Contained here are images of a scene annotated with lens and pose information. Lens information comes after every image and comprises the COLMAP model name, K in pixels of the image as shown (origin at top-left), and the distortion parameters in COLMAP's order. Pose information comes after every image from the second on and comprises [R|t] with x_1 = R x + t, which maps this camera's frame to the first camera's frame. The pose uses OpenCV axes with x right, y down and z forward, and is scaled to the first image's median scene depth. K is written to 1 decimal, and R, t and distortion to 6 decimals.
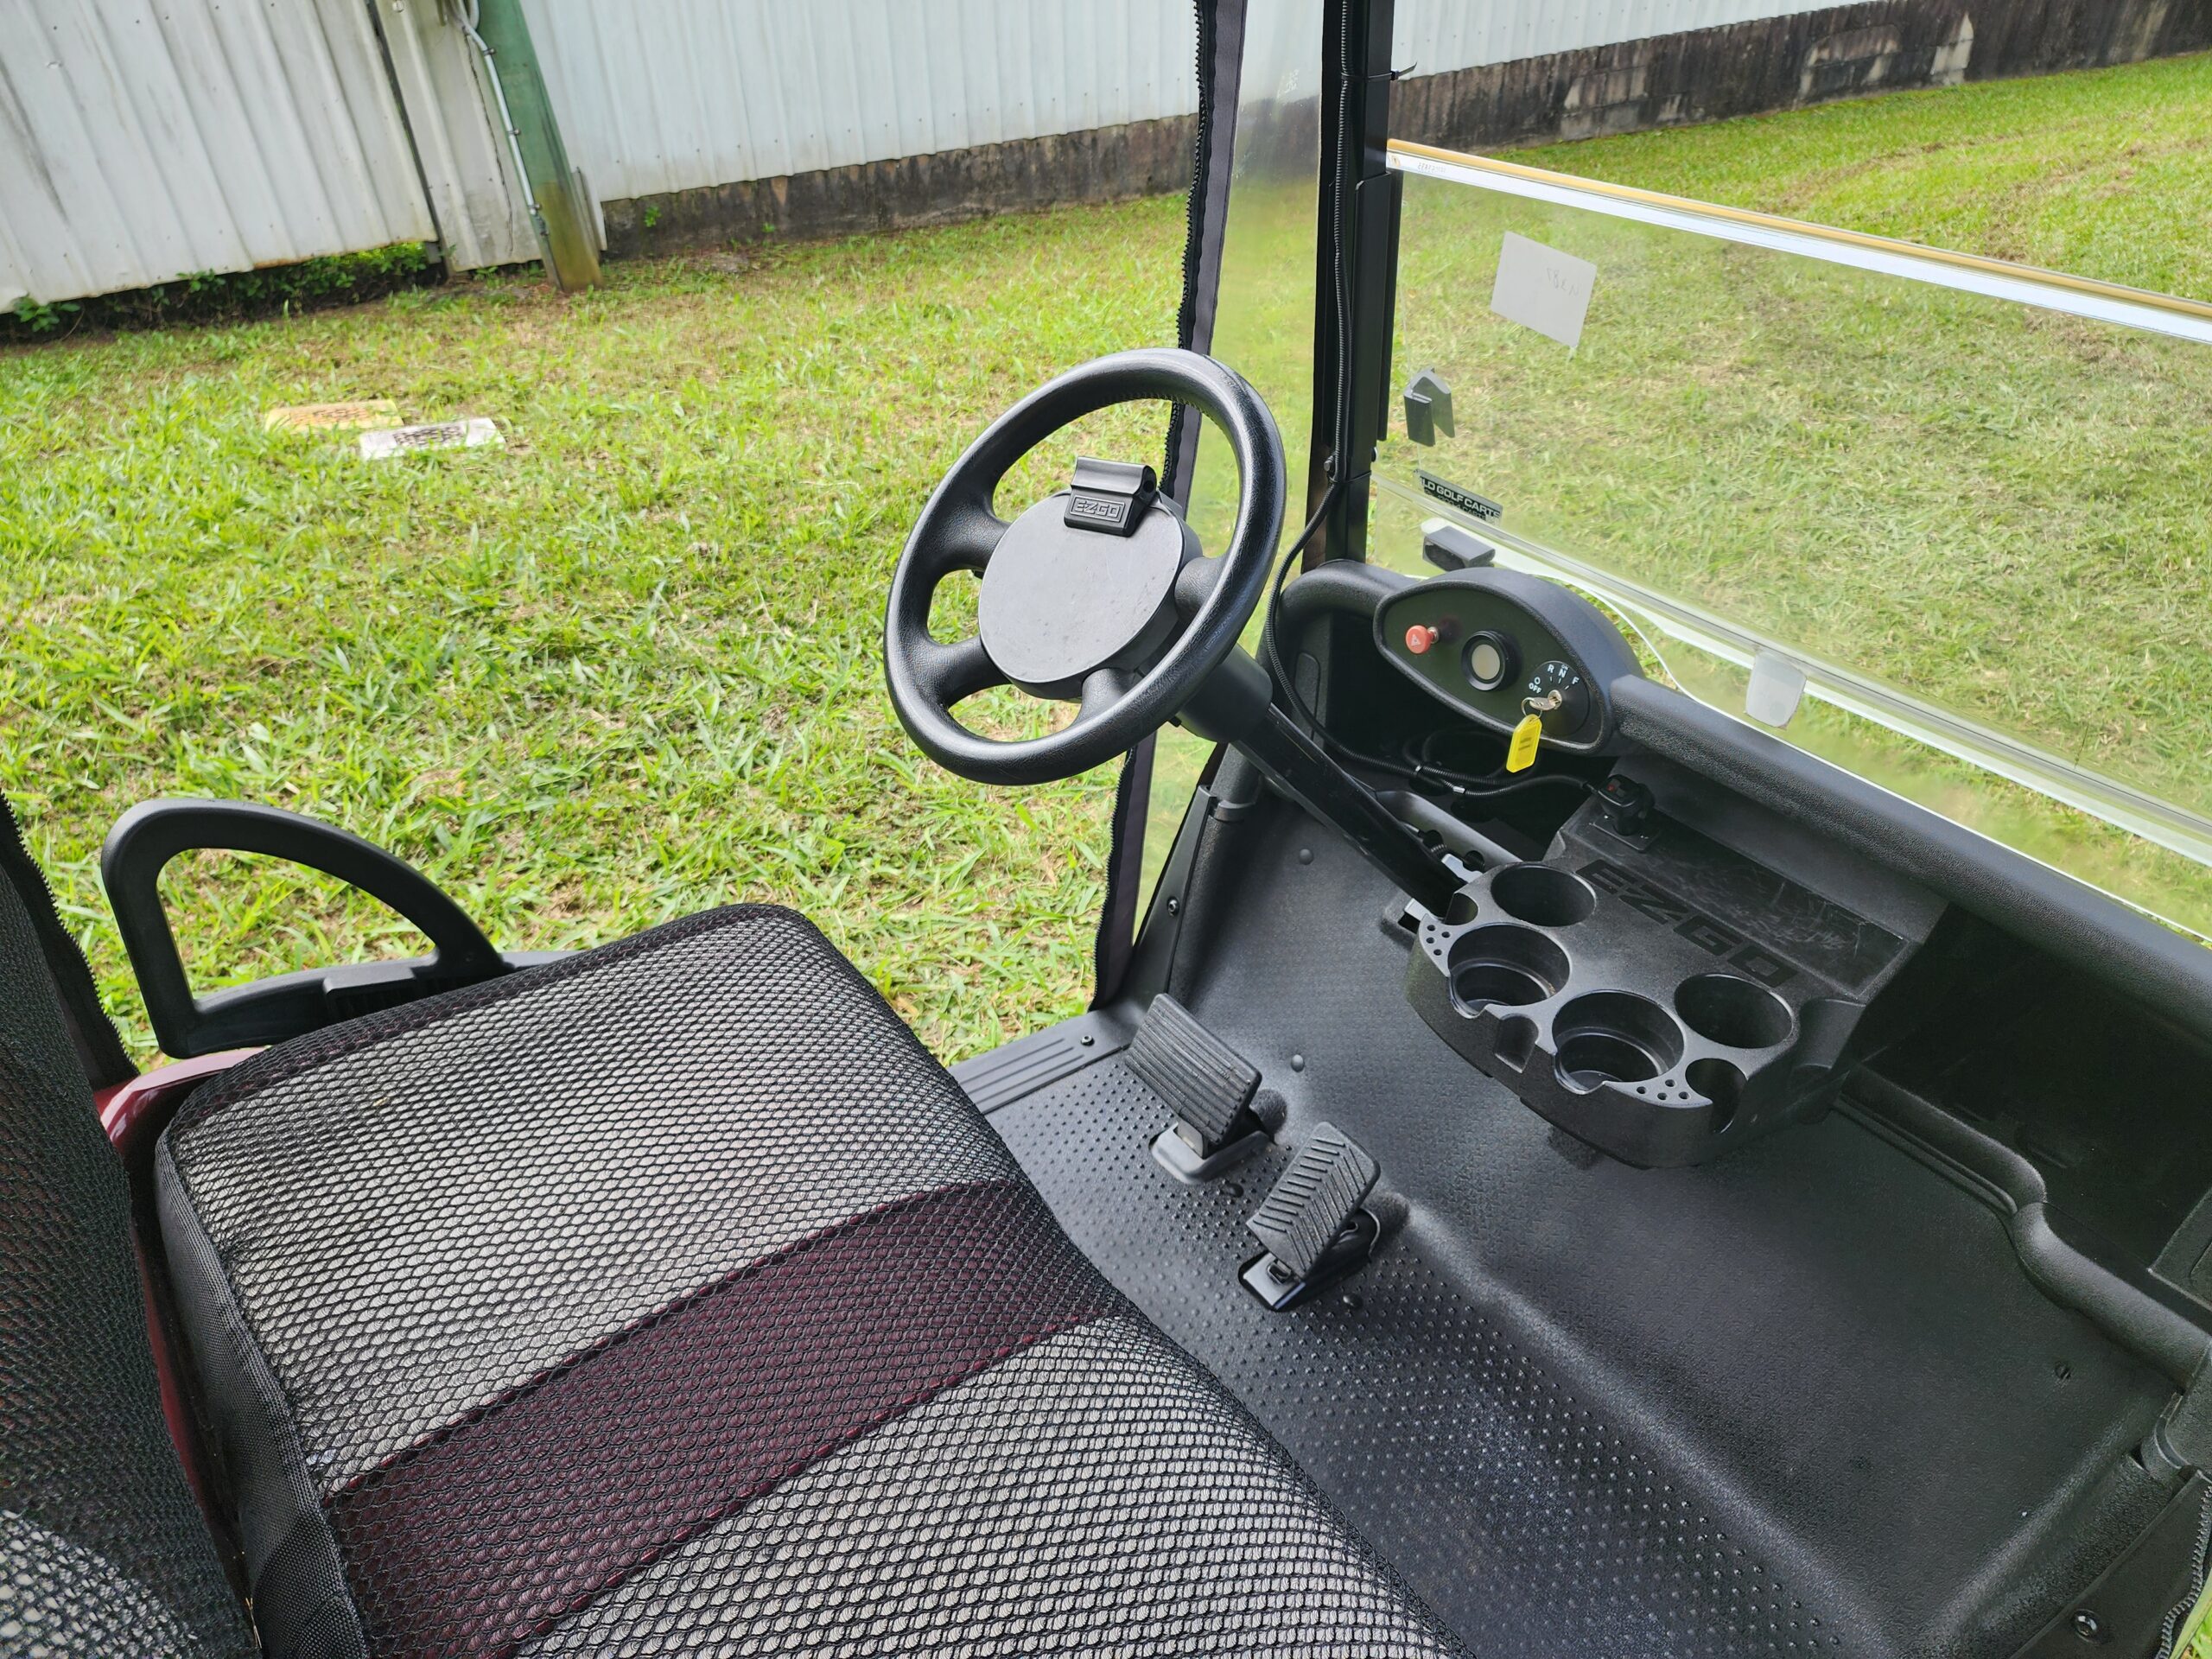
lens RADIAL K [[1473.4, 0, 1105.0], [0, 1473.4, 835.6], [0, 0, 1]] dist [0.039935, -0.032279]
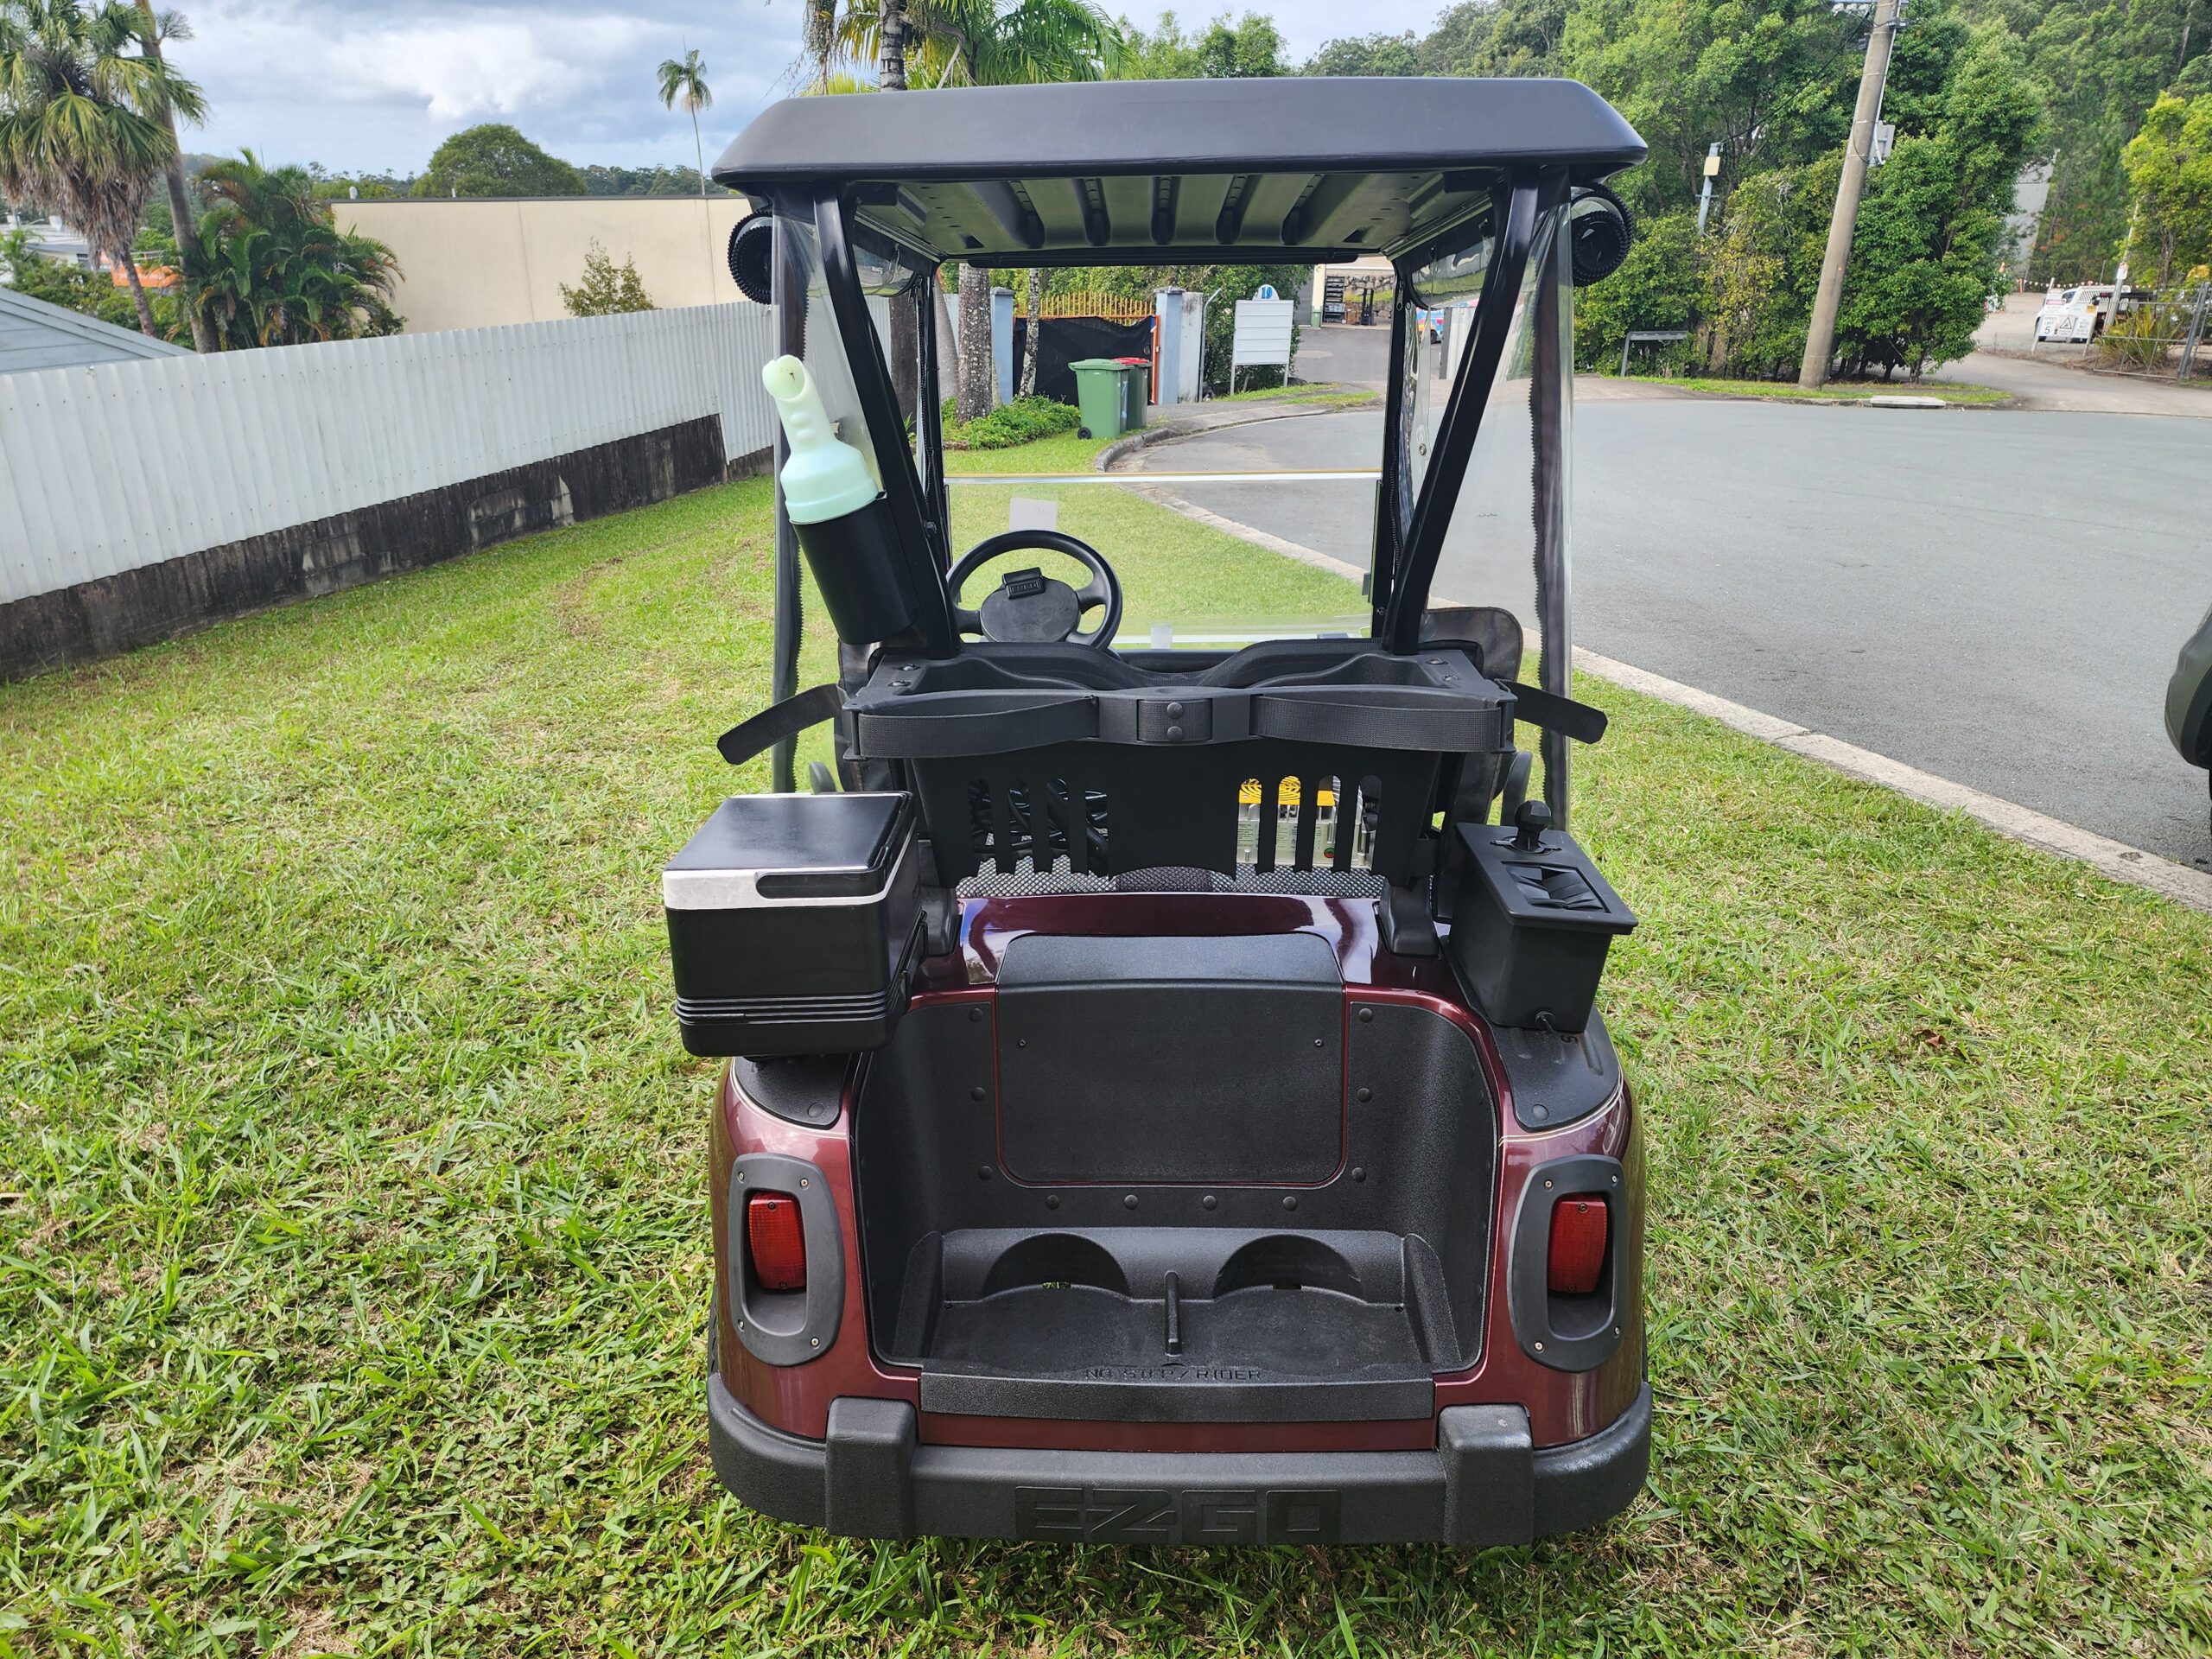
lens RADIAL K [[1473.4, 0, 1108.3], [0, 1473.4, 845.1], [0, 0, 1]] dist [0.039935, -0.032279]
pose [[0.610653, -0.265943, 0.745907, -0.217203], [0.458801, 0.886543, -0.059522, 0.044861], [-0.645449, 0.378570, 0.663385, -0.069043]]
